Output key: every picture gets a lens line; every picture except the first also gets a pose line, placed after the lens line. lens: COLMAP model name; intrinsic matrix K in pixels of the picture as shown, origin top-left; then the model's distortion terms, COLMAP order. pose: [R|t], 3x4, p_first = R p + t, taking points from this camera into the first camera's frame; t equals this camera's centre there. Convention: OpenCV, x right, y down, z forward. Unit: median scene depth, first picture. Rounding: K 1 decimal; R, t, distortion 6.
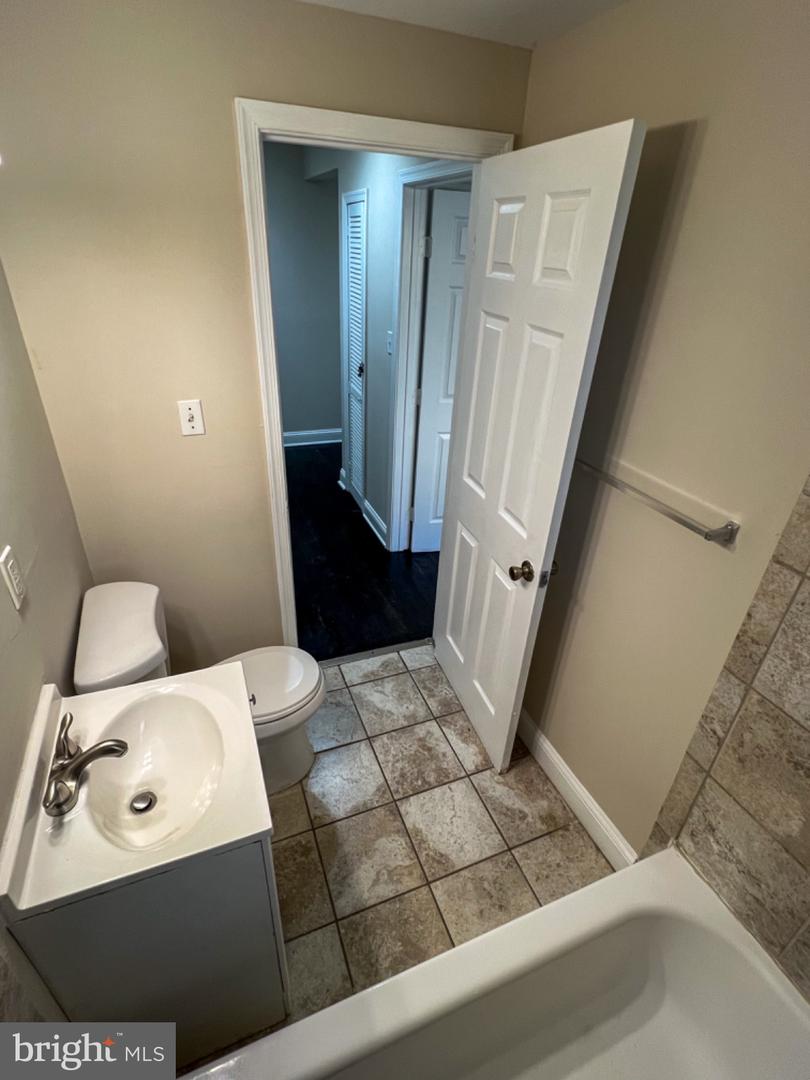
lens RADIAL K [[518.7, 0, 402.4], [0, 518.7, 536.7], [0, 0, 1]] dist [-0.000078, 0.000335]
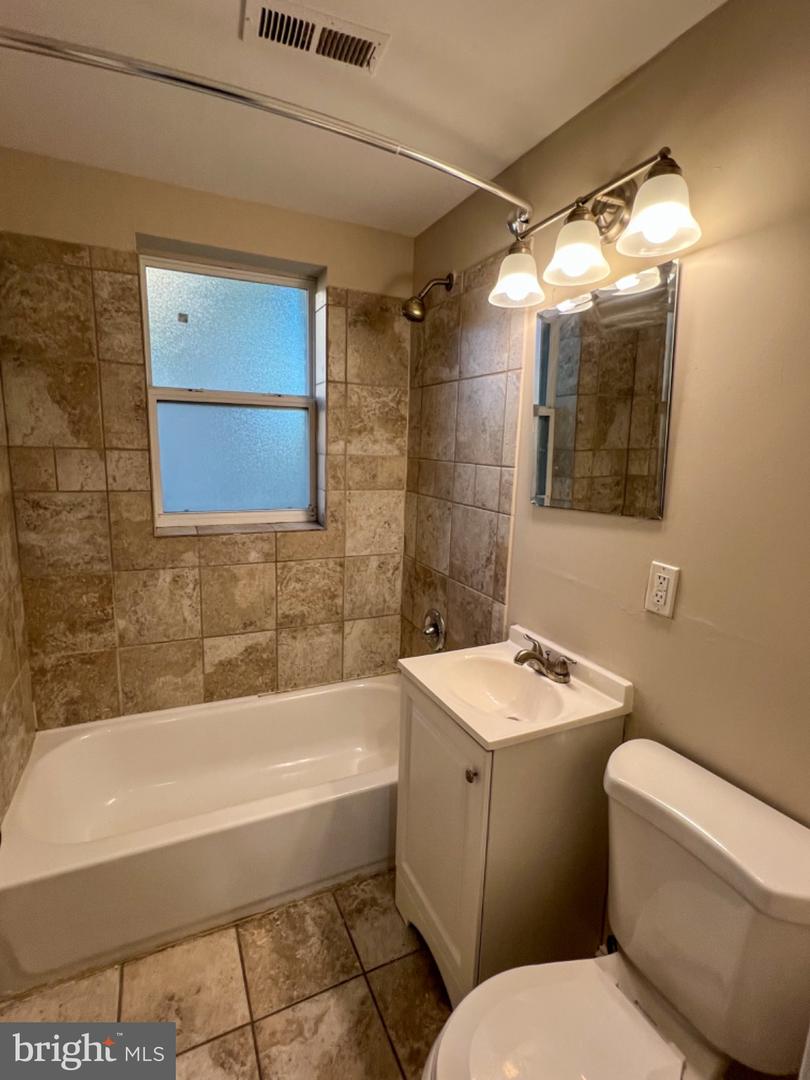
lens RADIAL K [[518.7, 0, 402.4], [0, 518.7, 536.7], [0, 0, 1]] dist [-0.000078, 0.000335]
pose [[-0.995665, -0.063088, -0.068346, -0.077740], [-0.092066, 0.772994, 0.627697, -0.423105], [0.013231, 0.631268, -0.775452, 1.160286]]
